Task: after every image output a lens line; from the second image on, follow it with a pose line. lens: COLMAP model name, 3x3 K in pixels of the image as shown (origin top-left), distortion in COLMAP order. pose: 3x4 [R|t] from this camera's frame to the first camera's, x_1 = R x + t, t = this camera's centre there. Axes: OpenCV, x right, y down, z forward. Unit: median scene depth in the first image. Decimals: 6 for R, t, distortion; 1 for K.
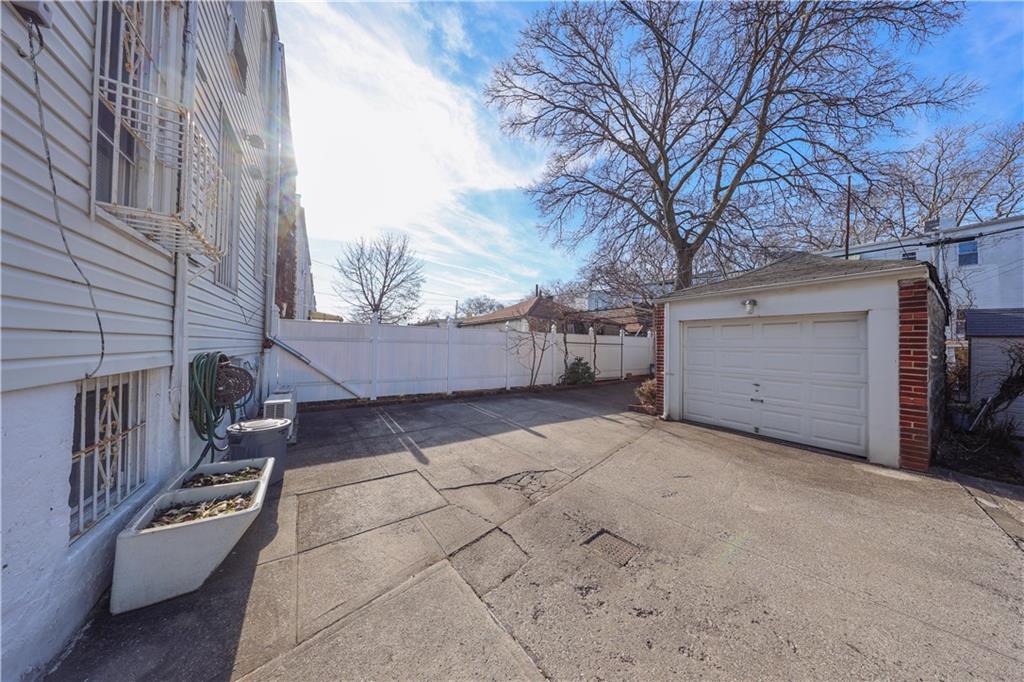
lens RADIAL K [[294.8, 0, 512.0], [0, 294.8, 341.0], [0, 0, 1]] dist [0.000077, 0.000020]
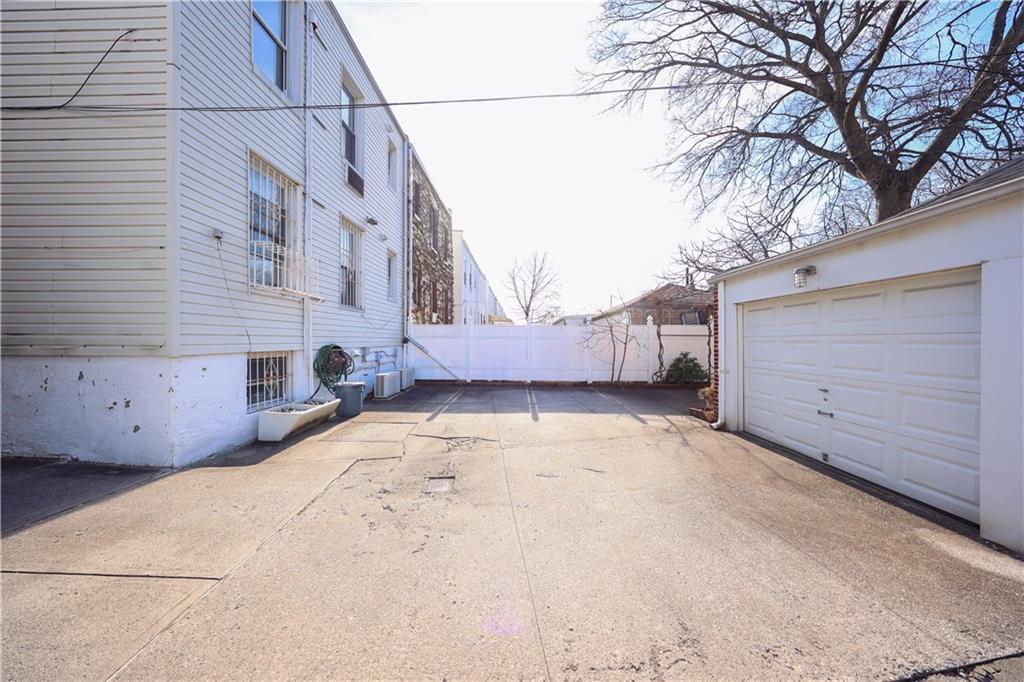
lens RADIAL K [[278.7, 0, 486.1], [0, 278.7, 340.7], [0, 0, 1]] dist [-0.000783, -0.000008]
pose [[0.821380, -0.012874, -0.570237, 0.617591], [0.019840, 0.999785, 0.006007, 0.016458], [0.570037, -0.016247, 0.821459, 0.039208]]
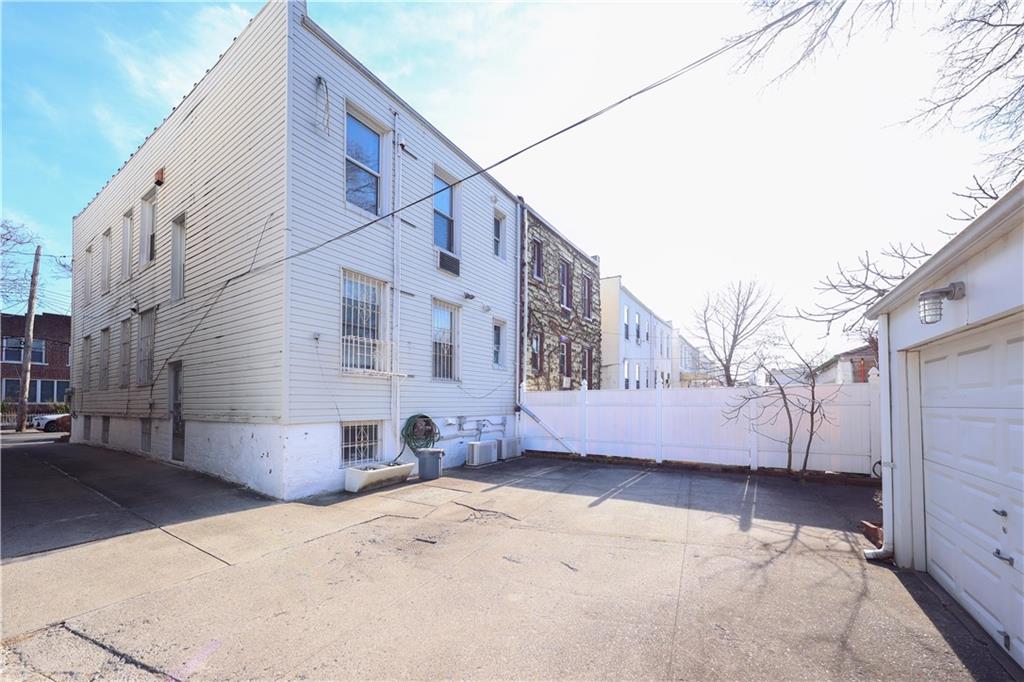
lens RADIAL K [[318.0, 0, 511.3], [0, 318.0, 399.7], [0, 0, 1]] dist [0.000712, -0.000048]
pose [[0.473301, -0.035286, -0.880194, 0.989092], [0.026560, 0.999315, -0.025779, 0.006458], [0.880500, -0.011176, 0.473914, 0.327758]]
